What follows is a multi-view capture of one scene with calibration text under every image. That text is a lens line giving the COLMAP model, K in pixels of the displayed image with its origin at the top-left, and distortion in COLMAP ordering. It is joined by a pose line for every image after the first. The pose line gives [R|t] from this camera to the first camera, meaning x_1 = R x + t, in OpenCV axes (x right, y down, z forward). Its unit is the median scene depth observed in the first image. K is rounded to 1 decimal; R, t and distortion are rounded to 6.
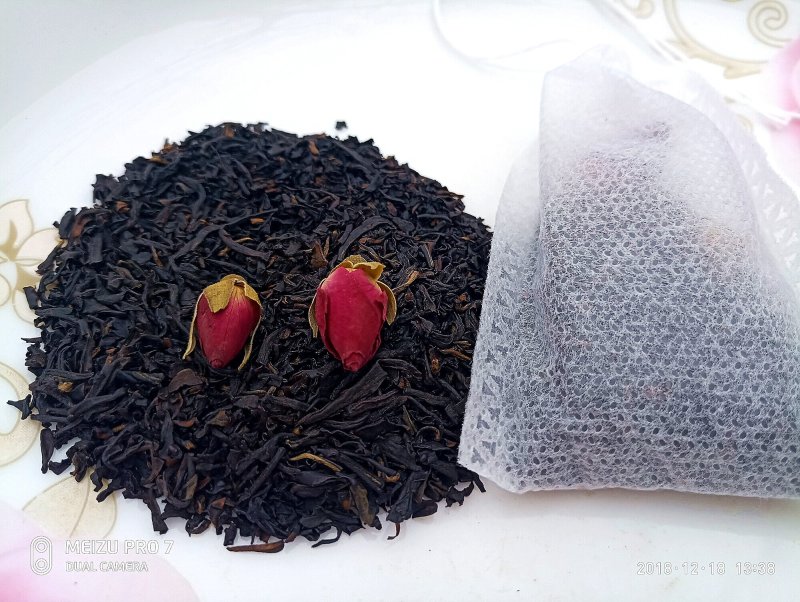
lens RADIAL K [[660.5, 0, 388.7], [0, 660.5, 302.1], [0, 0, 1]] dist [-0.005358, -0.051031]
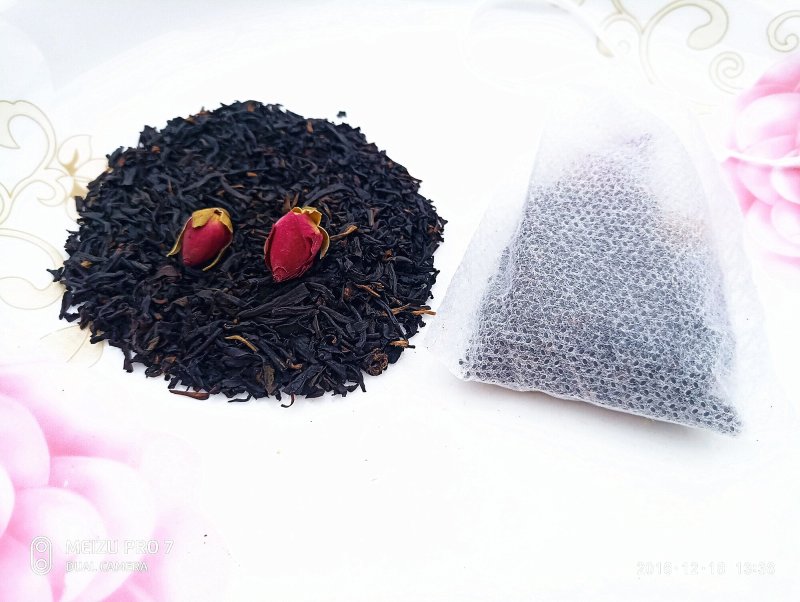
lens RADIAL K [[660.5, 0, 388.7], [0, 660.5, 302.1], [0, 0, 1]] dist [-0.005358, -0.051031]
pose [[0.979241, 0.158887, -0.125866, 0.307417], [-0.160991, 0.986933, -0.006663, 0.103589], [0.123163, 0.026788, 0.992025, -0.294075]]
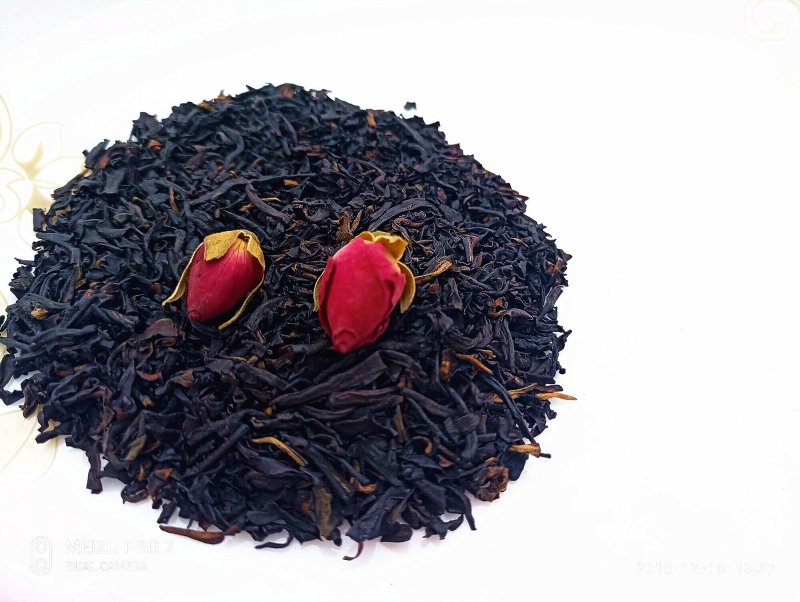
lens RADIAL K [[660.5, 0, 388.7], [0, 660.5, 302.1], [0, 0, 1]] dist [-0.005358, -0.051031]
pose [[0.975126, 0.174864, -0.136205, 0.095304], [-0.181719, 0.982555, -0.039539, 0.055844], [0.126915, 0.063306, 0.989891, 0.143652]]
